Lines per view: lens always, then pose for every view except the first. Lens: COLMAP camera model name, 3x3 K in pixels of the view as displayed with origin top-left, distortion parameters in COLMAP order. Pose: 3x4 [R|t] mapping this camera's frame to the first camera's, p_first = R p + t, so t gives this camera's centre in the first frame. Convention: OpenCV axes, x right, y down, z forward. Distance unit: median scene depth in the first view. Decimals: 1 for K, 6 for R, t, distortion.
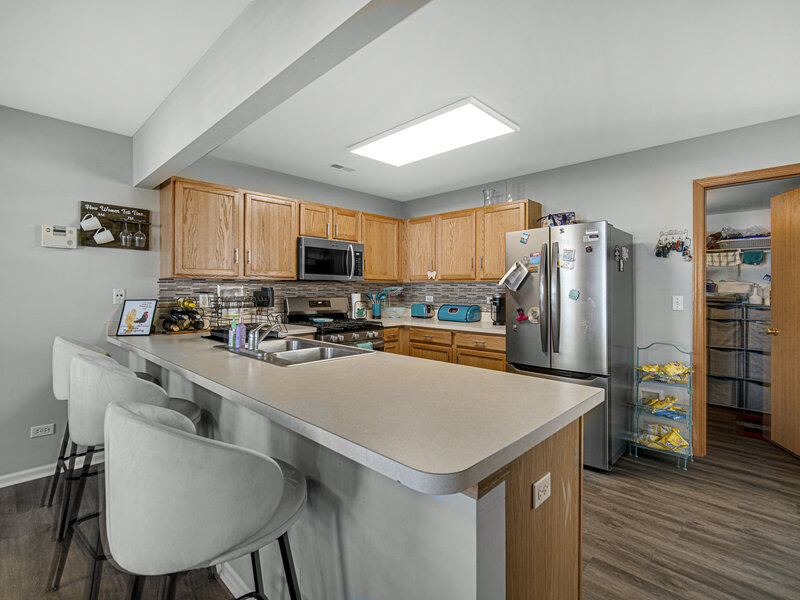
lens RADIAL K [[404.0, 0, 395.5], [0, 404.0, 292.2], [0, 0, 1]] dist [-0.003096, -0.000535]
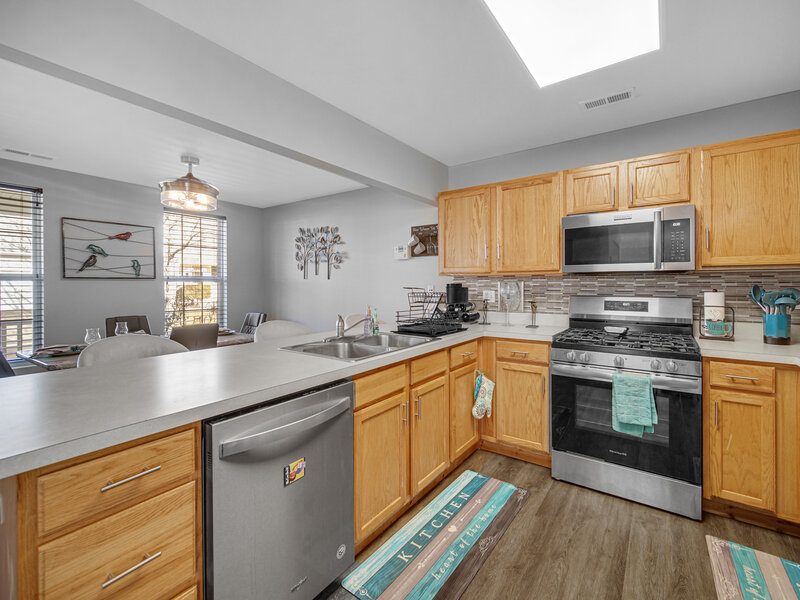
lens RADIAL K [[362.5, 0, 391.1], [0, 362.5, 284.6], [0, 0, 1]] dist [-0.002640, 0.000229]
pose [[0.119142, -0.005939, -0.992859, 0.471925], [-0.004357, 0.999969, -0.006504, -0.002544], [0.992868, 0.005101, 0.119113, 0.665593]]
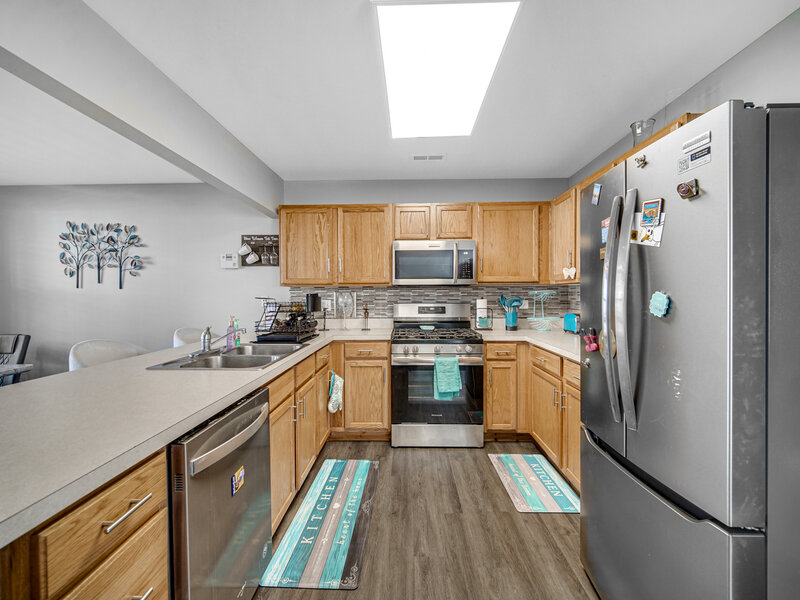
lens RADIAL K [[362.5, 0, 388.6], [0, 362.5, 300.1], [0, 0, 1]] dist [-0.002640, 0.000229]
pose [[0.660693, 0.002637, -0.750652, 0.471327], [0.002397, 0.999981, 0.005623, 0.000433], [0.750653, -0.005514, 0.660674, 0.465721]]
